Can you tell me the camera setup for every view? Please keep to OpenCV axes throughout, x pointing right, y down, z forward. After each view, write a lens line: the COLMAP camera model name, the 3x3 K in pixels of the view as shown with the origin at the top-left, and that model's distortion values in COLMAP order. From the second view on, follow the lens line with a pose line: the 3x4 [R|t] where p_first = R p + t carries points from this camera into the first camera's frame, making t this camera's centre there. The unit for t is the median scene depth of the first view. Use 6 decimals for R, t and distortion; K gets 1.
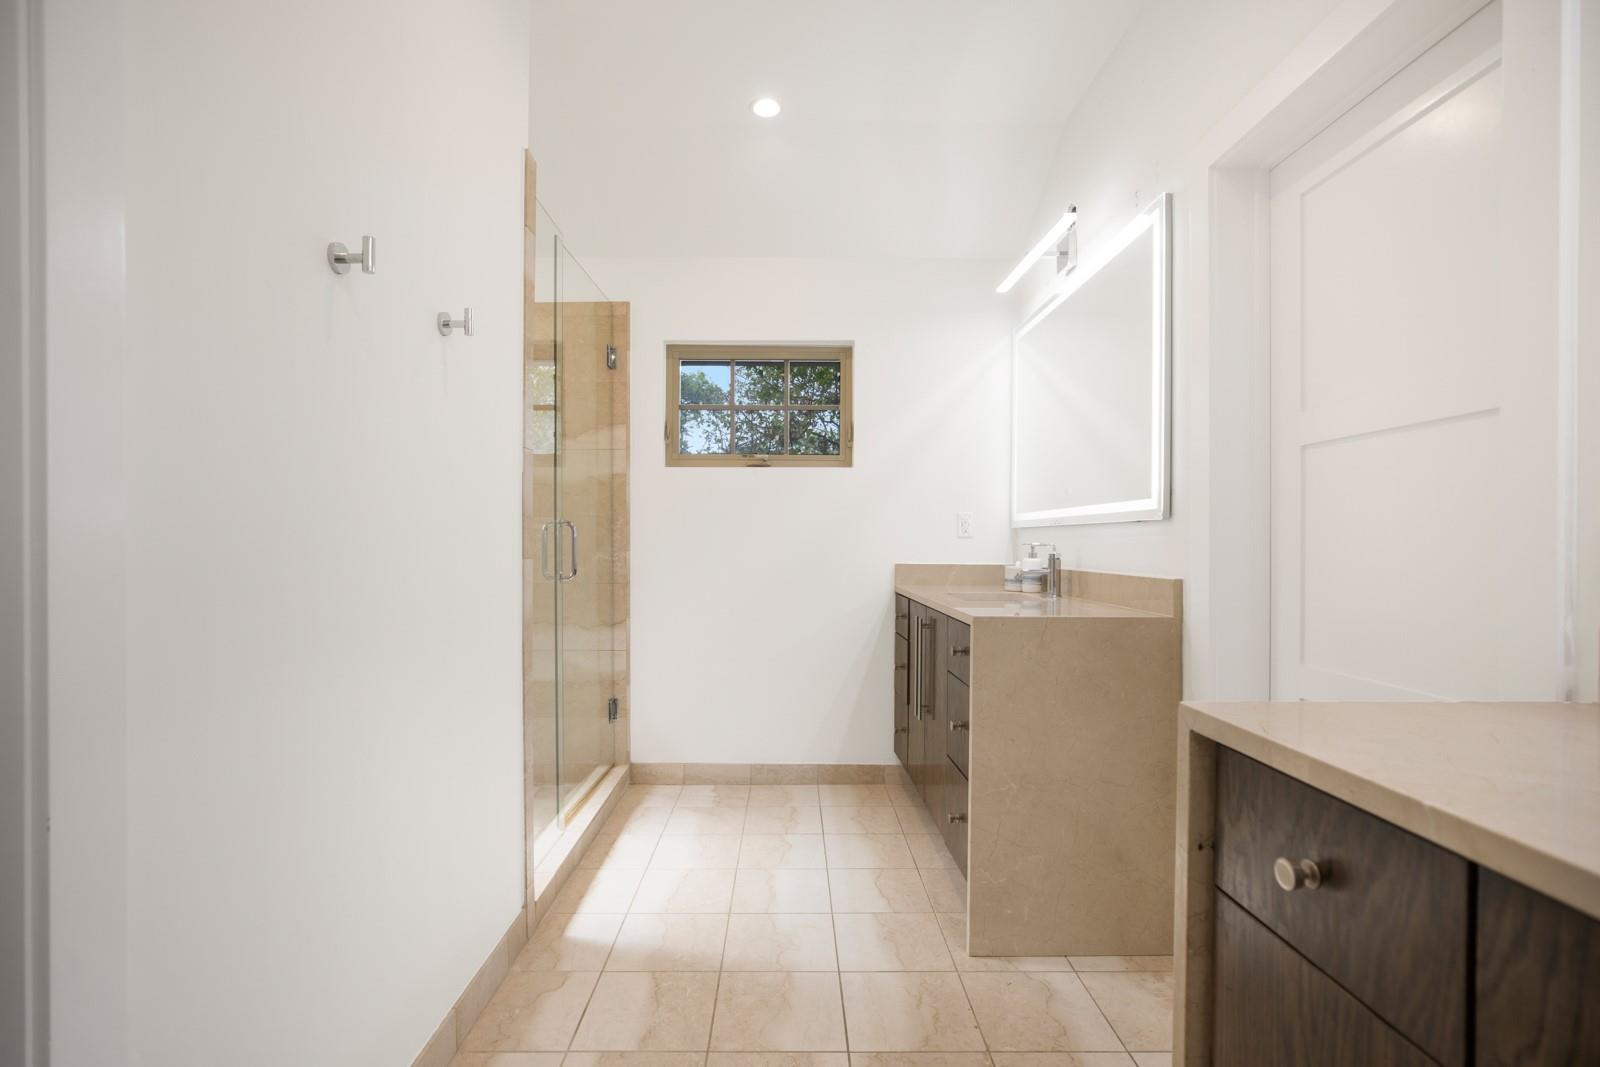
lens RADIAL K [[751.2, 0, 800.8], [0, 751.2, 540.4], [0, 0, 1]] dist [-0.025633, 0.006551]
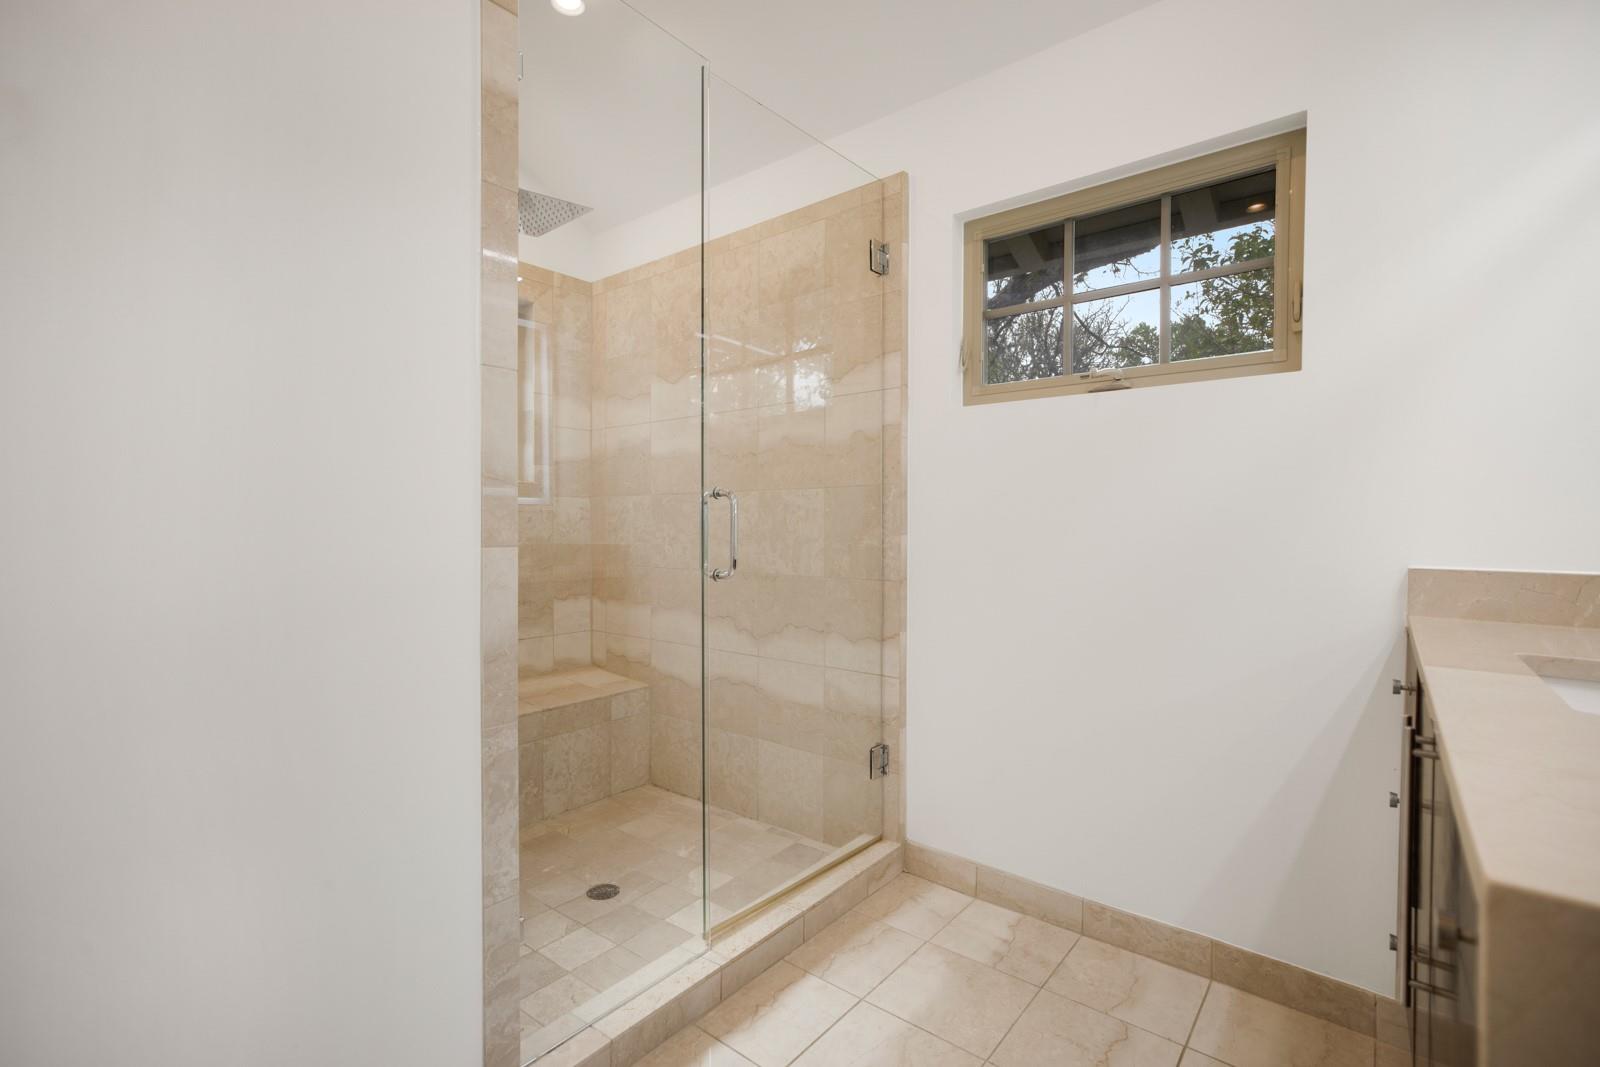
lens RADIAL K [[726.1, 0, 799.1], [0, 726.1, 530.8], [0, 0, 1]] dist [-0.003407, 0.002054]
pose [[0.768000, 0.007804, -0.640402, 0.125027], [0.002330, 0.999885, 0.014978, 0.000156], [0.640445, -0.012995, 0.767894, 0.424990]]
